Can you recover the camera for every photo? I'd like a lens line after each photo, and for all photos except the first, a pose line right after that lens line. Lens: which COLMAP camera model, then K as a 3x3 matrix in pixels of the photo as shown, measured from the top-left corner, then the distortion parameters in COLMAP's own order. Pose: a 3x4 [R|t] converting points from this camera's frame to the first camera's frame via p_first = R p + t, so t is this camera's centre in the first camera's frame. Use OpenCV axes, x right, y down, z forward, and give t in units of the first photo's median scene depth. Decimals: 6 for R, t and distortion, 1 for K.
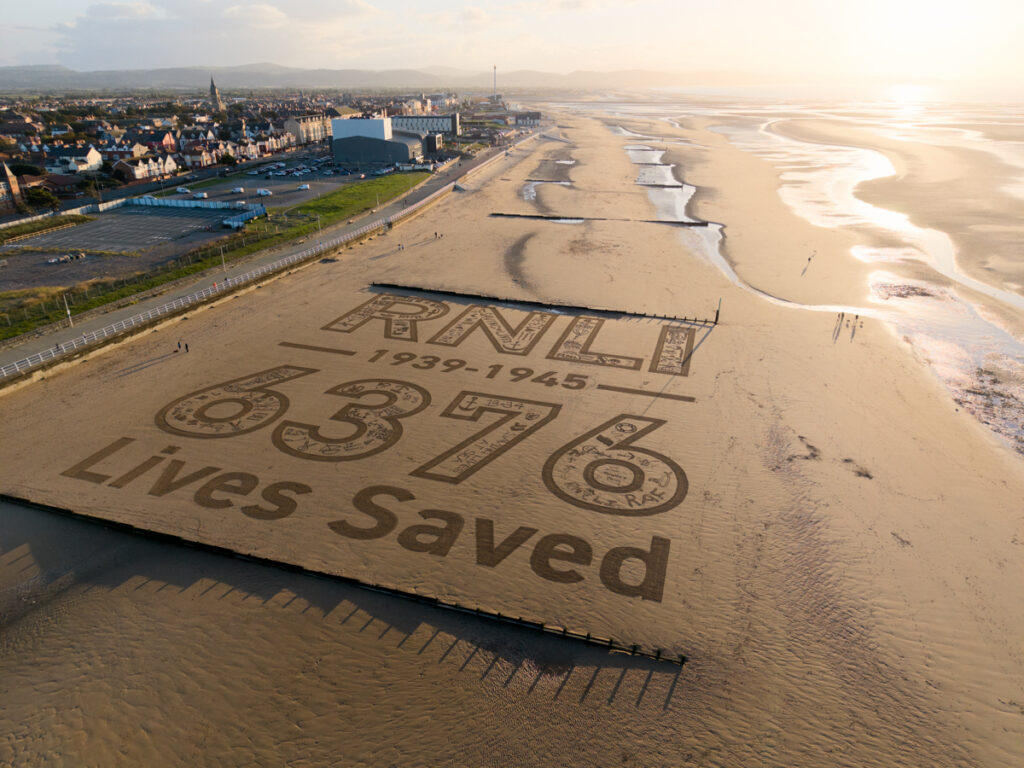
lens RADIAL K [[682.3, 0, 508.9], [0, 682.3, 383.2], [0, 0, 1]] dist [0.034032, -0.035234]
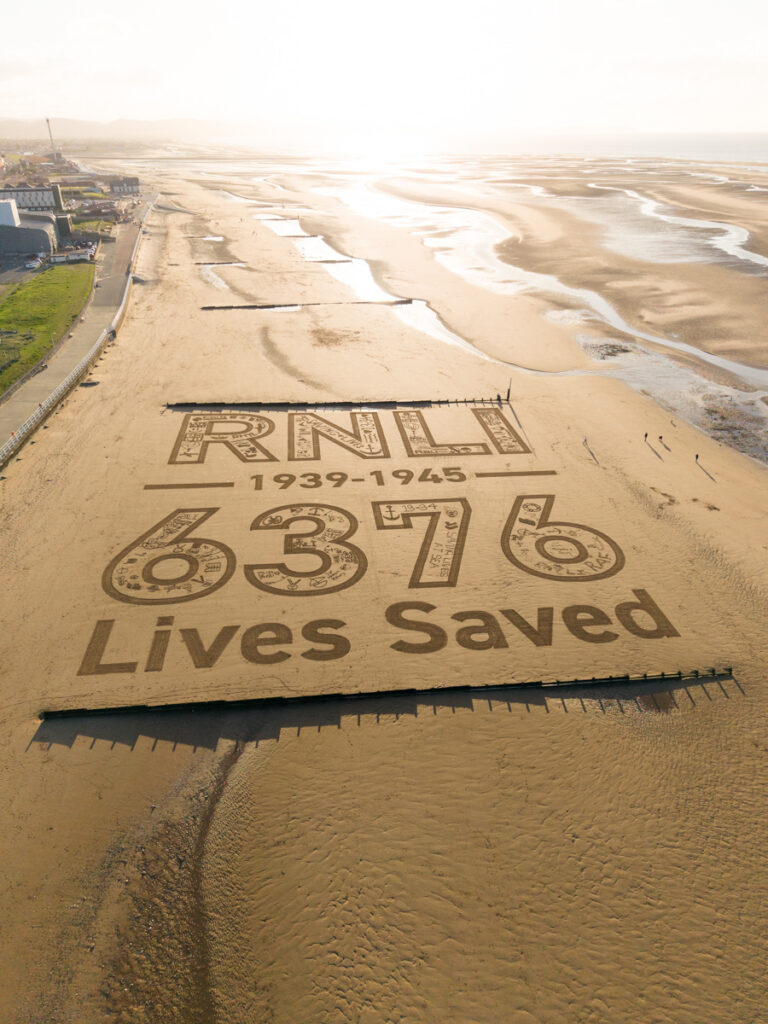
lens RADIAL K [[682.8, 0, 380.5], [0, 682.8, 513.2], [0, 0, 1]] dist [0.043725, -0.052385]
pose [[0.916629, -0.194838, 0.349039, -0.436532], [0.161771, 0.979281, 0.121812, -0.100420], [-0.365541, -0.055191, 0.929157, -0.001493]]
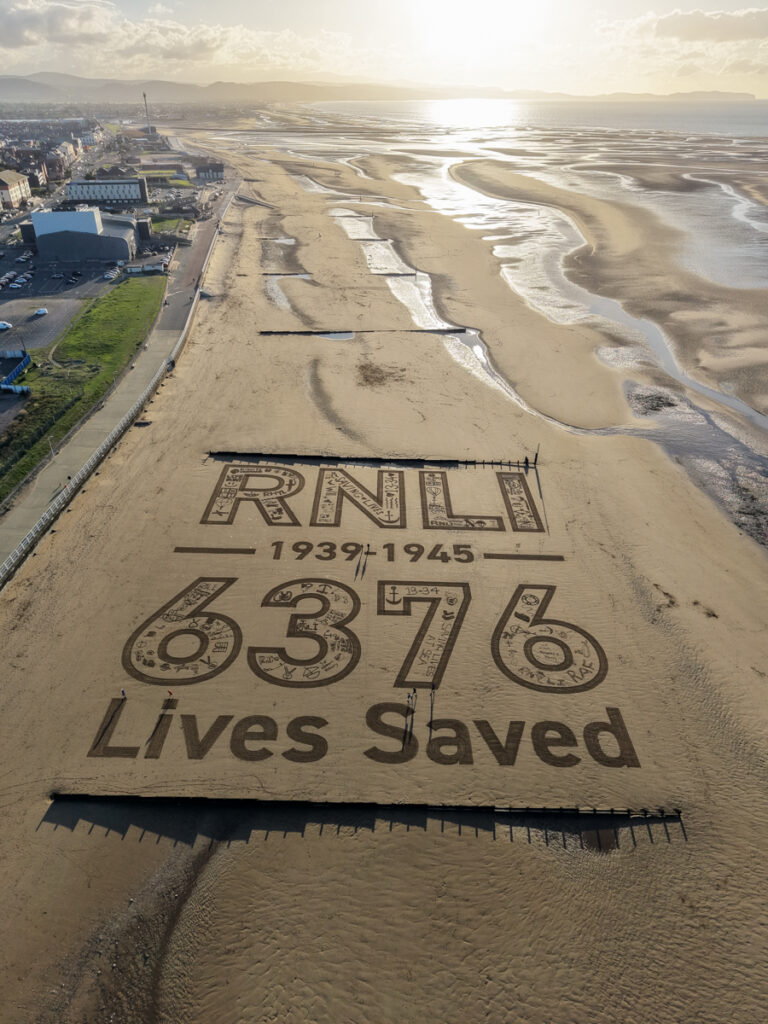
lens RADIAL K [[682.8, 0, 380.5], [0, 682.8, 513.2], [0, 0, 1]] dist [0.043725, -0.052385]
pose [[0.957891, -0.143835, 0.248509, -0.334241], [0.109505, 0.983071, 0.146902, -0.269532], [-0.265432, -0.113503, 0.957425, -0.079107]]
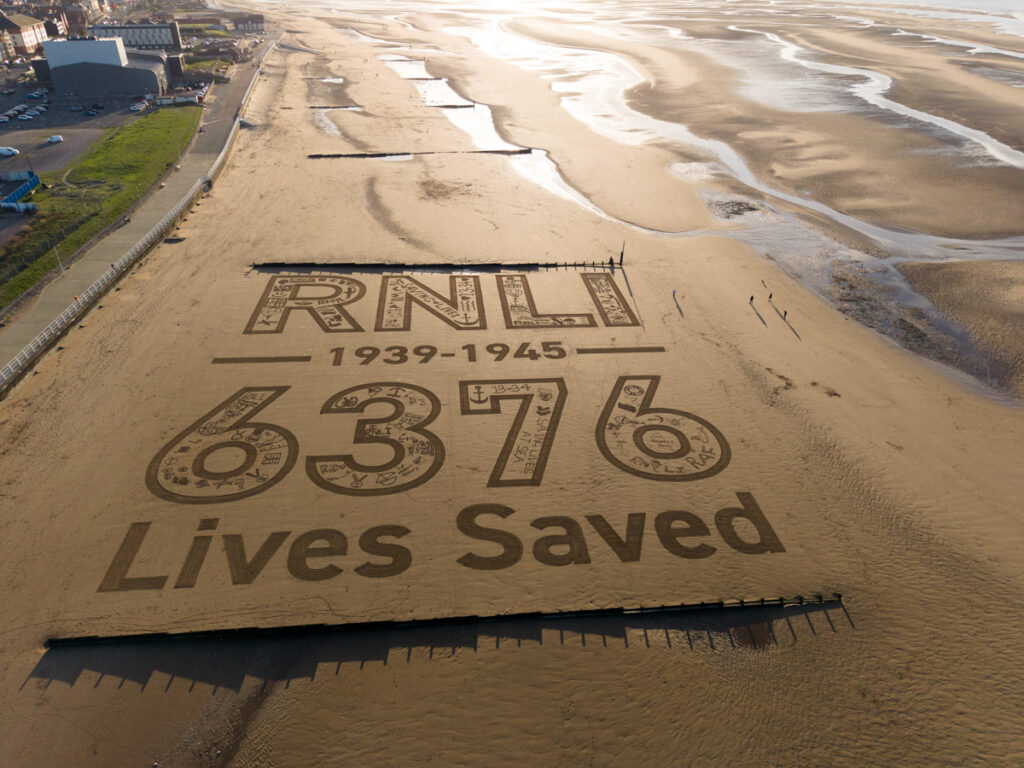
lens RADIAL K [[682.3, 0, 508.9], [0, 682.3, 383.2], [0, 0, 1]] dist [0.034032, -0.035234]
pose [[0.922508, -0.193753, 0.333825, -0.332031], [0.148634, 0.976506, 0.156025, -0.129115], [-0.356212, -0.094317, 0.929633, 0.066053]]
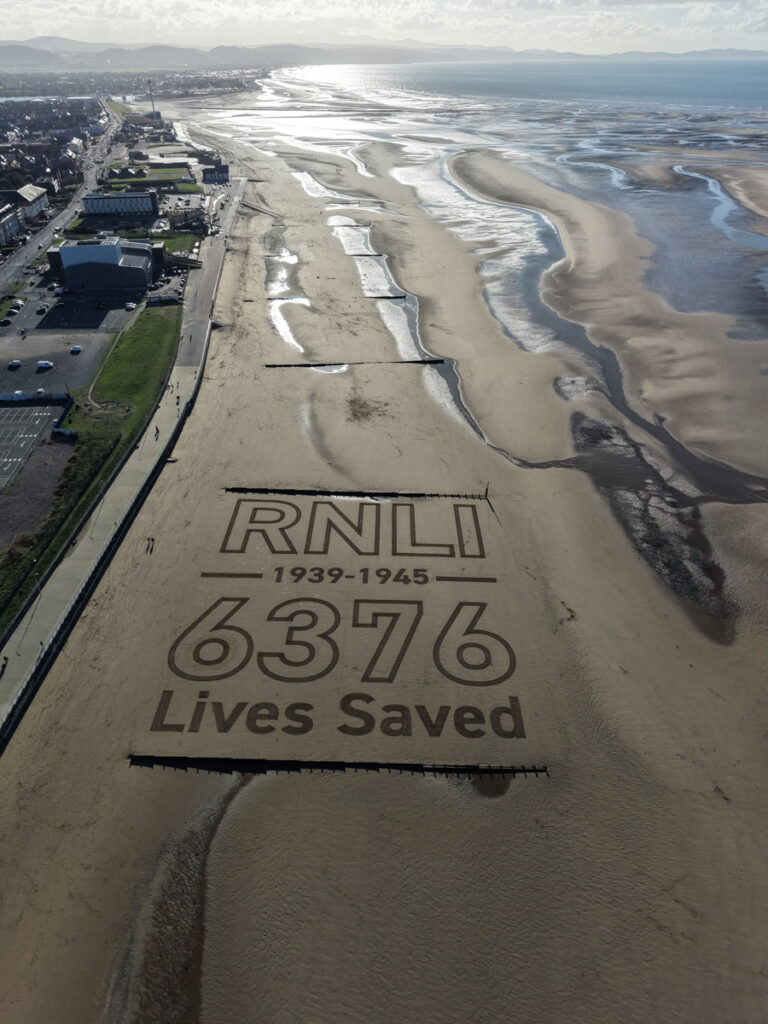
lens RADIAL K [[695.8, 0, 381.4], [0, 695.8, 492.4], [0, 0, 1]] dist [0.057359, -0.085127]
pose [[0.959680, -0.149383, 0.238116, -0.347349], [0.113878, 0.981087, 0.156528, -0.464139], [-0.256995, -0.123100, 0.958540, -0.477197]]
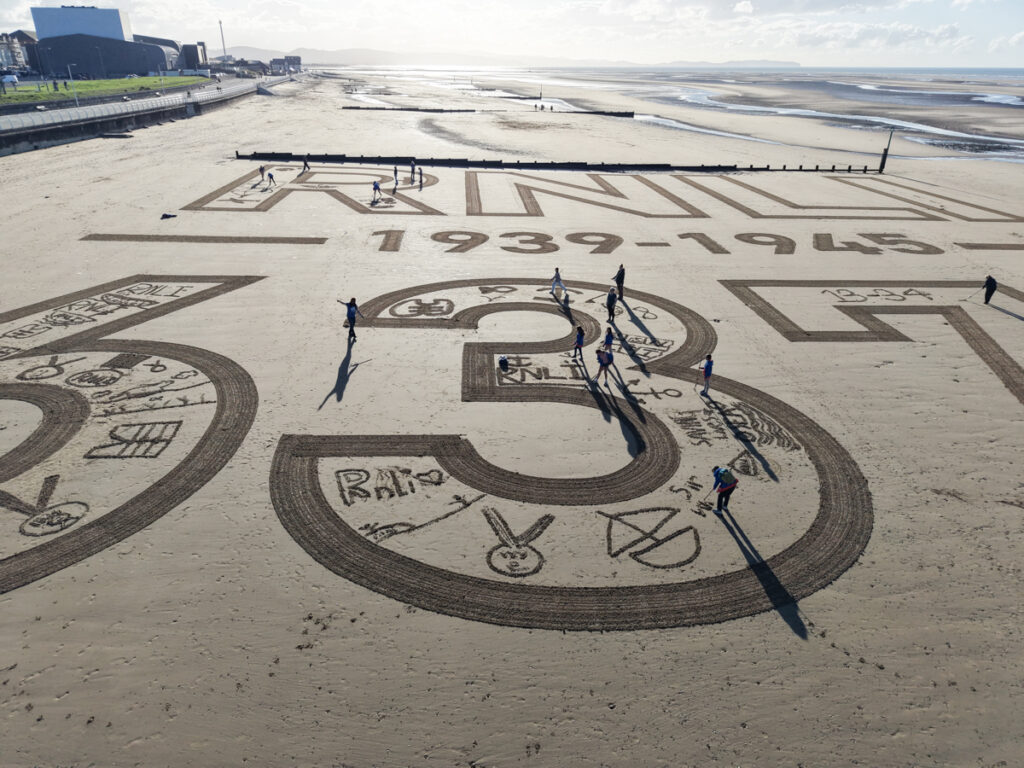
lens RADIAL K [[682.8, 0, 504.2], [0, 682.8, 382.2], [0, 0, 1]] dist [0.043725, -0.052385]
pose [[0.937854, -0.139884, 0.317590, -0.298990], [0.132955, 0.990167, 0.043505, 0.033536], [-0.320552, 0.001424, 0.947230, 0.699920]]
